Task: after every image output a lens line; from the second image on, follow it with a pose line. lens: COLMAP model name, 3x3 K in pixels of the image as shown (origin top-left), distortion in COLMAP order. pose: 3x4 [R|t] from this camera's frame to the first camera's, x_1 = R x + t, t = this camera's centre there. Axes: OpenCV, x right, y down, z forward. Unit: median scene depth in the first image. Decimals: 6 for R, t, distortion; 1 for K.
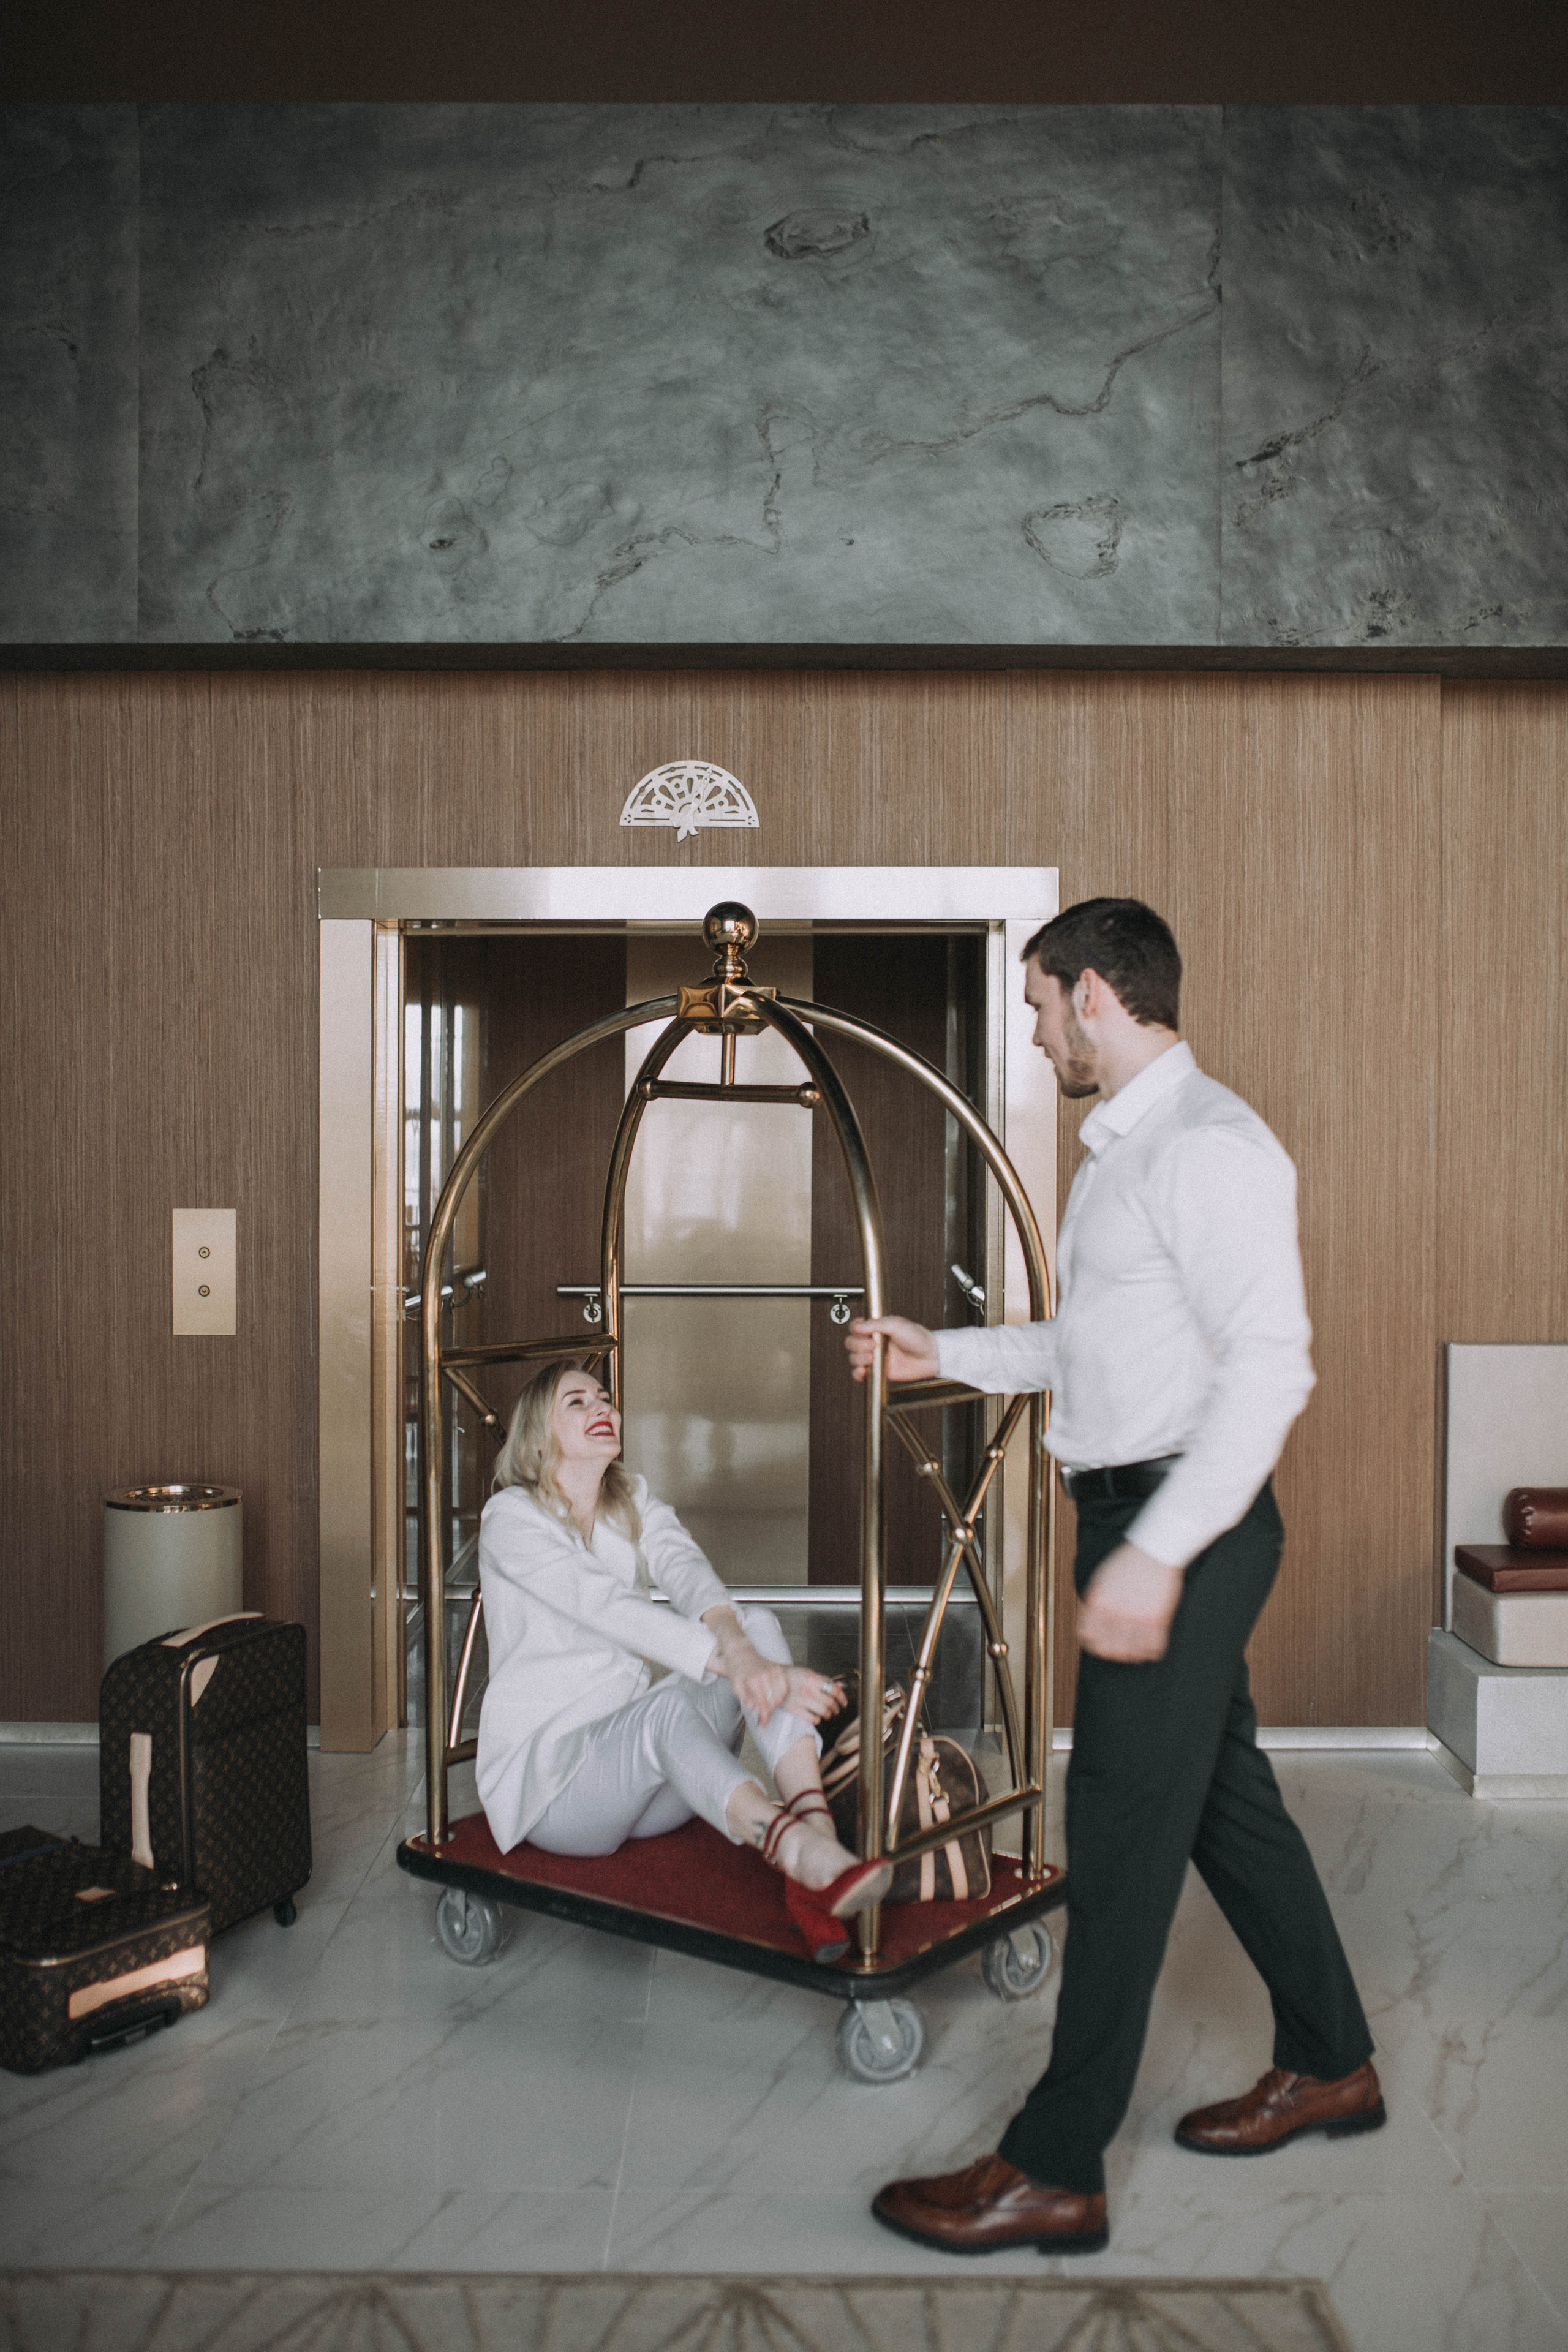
lens RADIAL K [[2232.5, 0, 784.0], [0, 2232.5, 1176.0], [0, 0, 1]] dist [-0.067625, 0.101604]
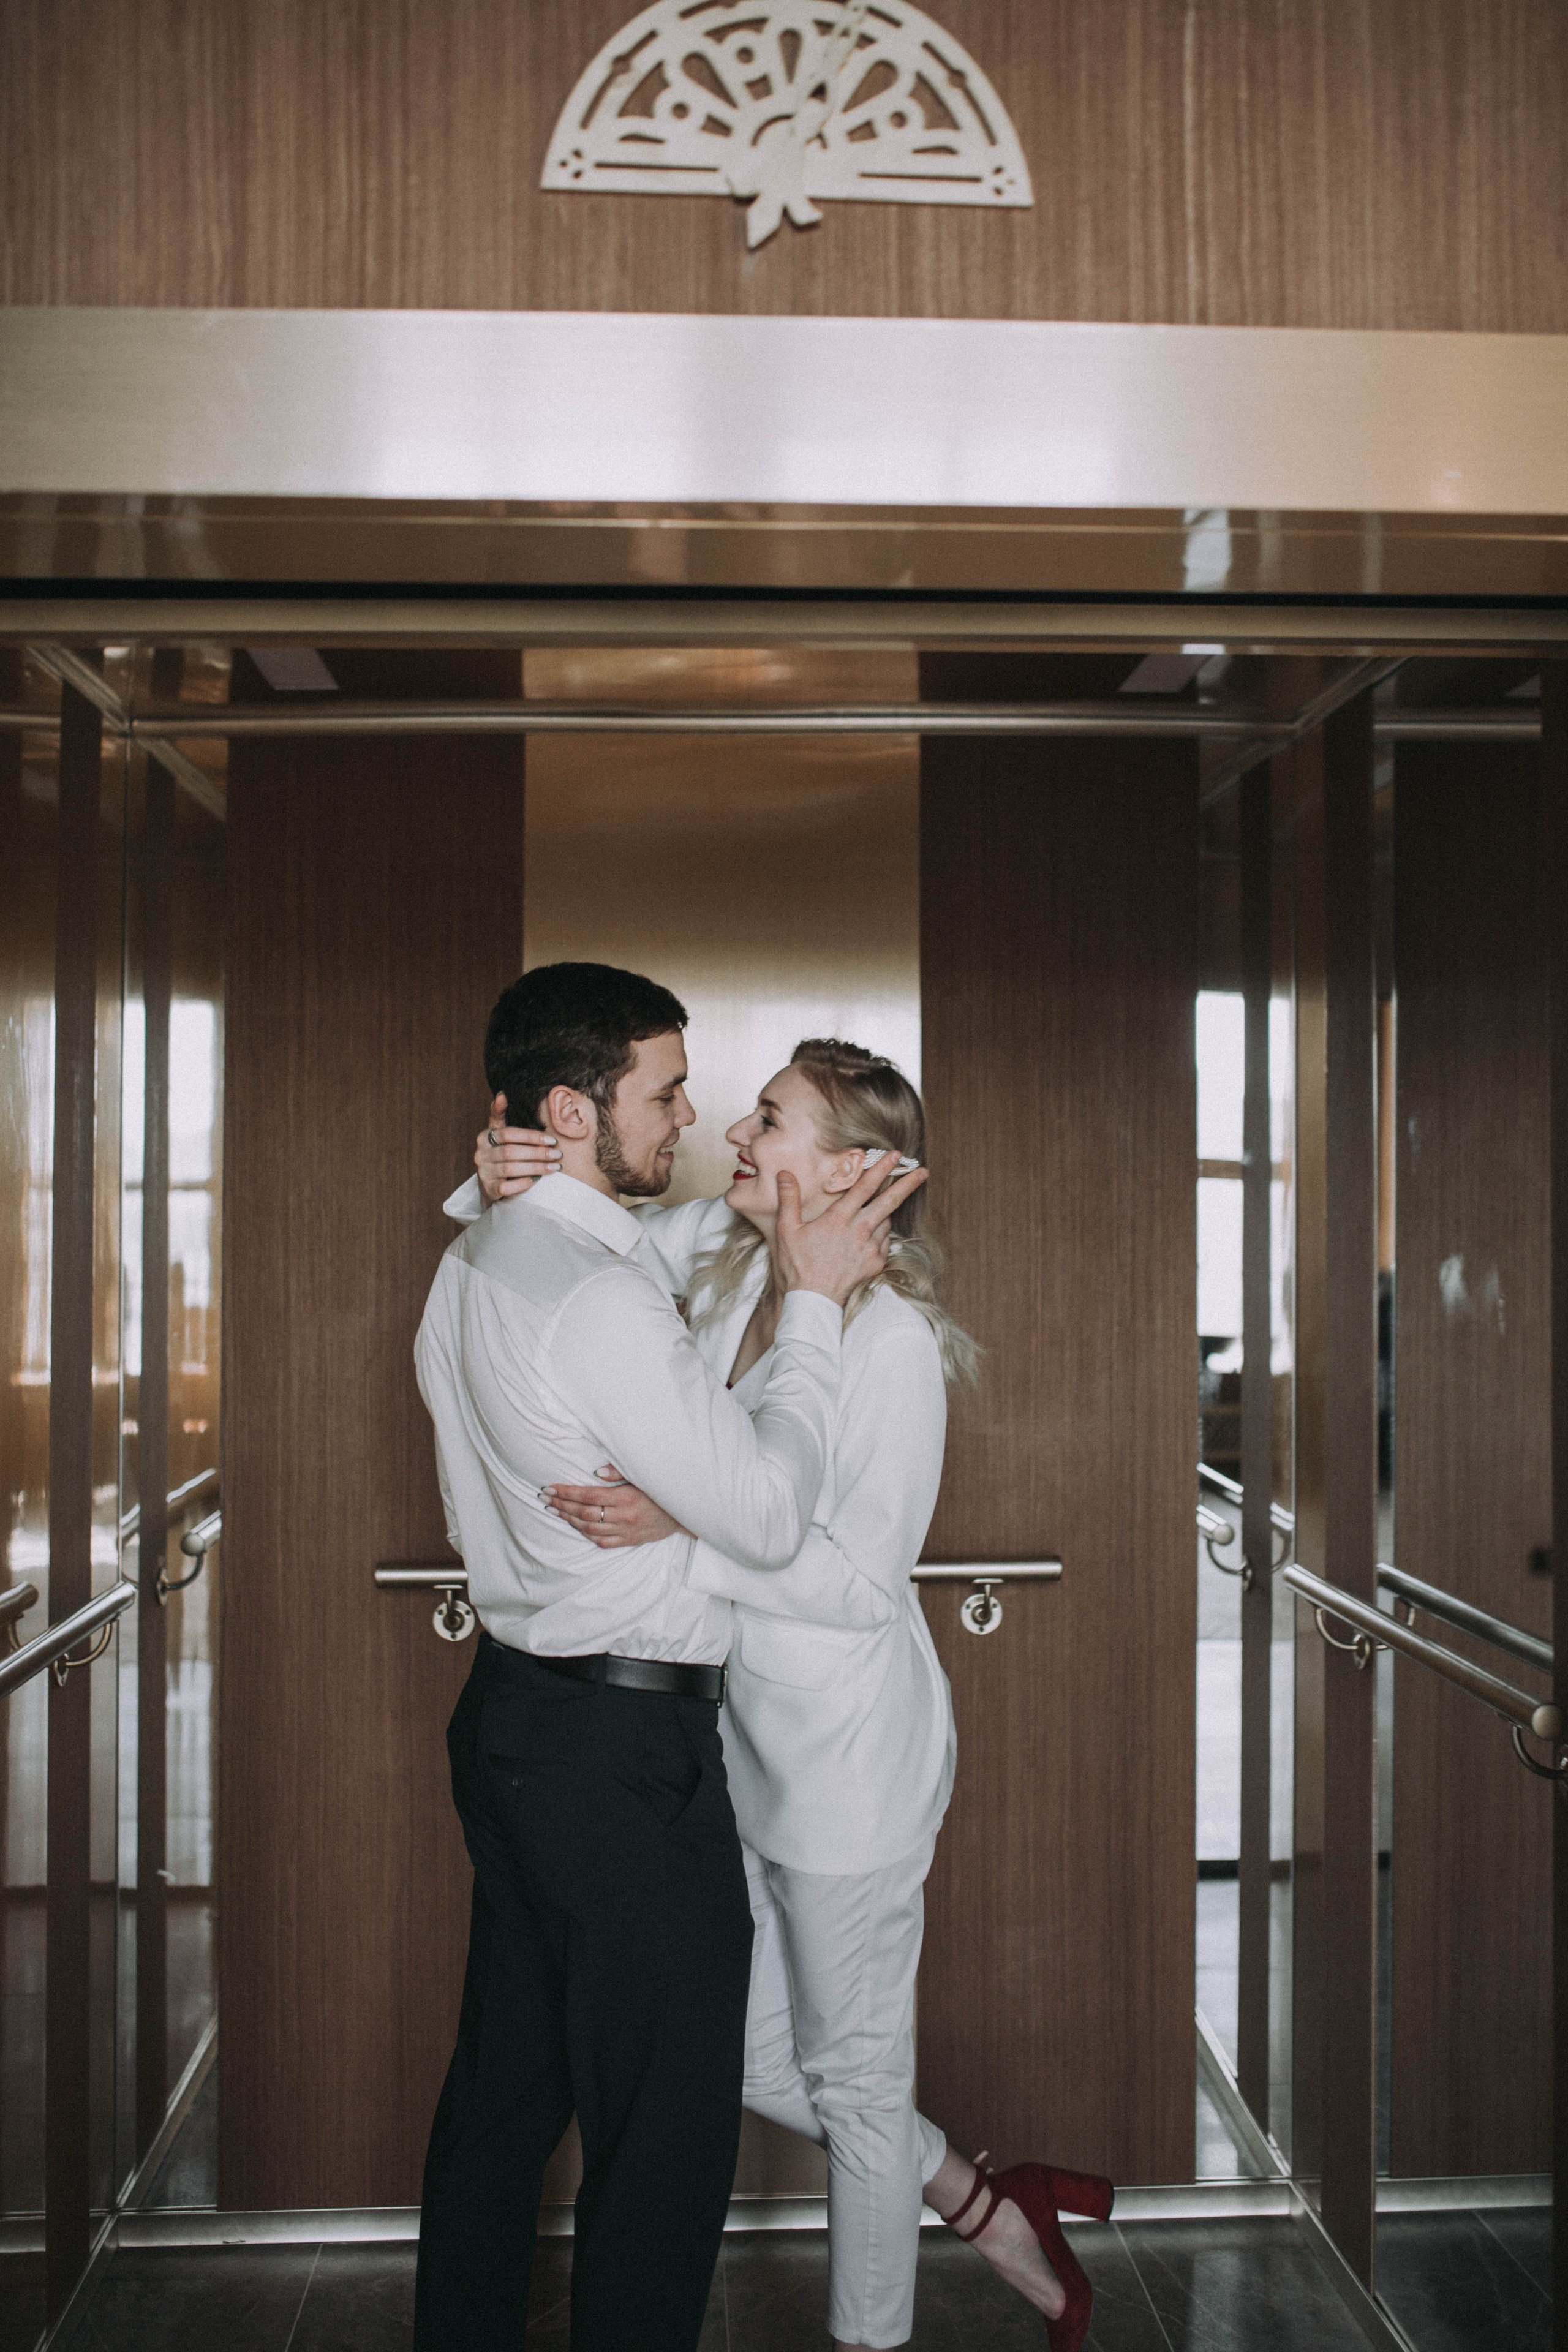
lens RADIAL K [[2232.5, 0, 784.0], [0, 2232.5, 1176.0], [0, 0, 1]] dist [-0.067625, 0.101604]
pose [[0.998170, -0.004900, 0.060276, -0.063989], [0.006728, 0.999522, -0.030162, -0.024133], [-0.060100, 0.030512, 0.997726, 0.760109]]
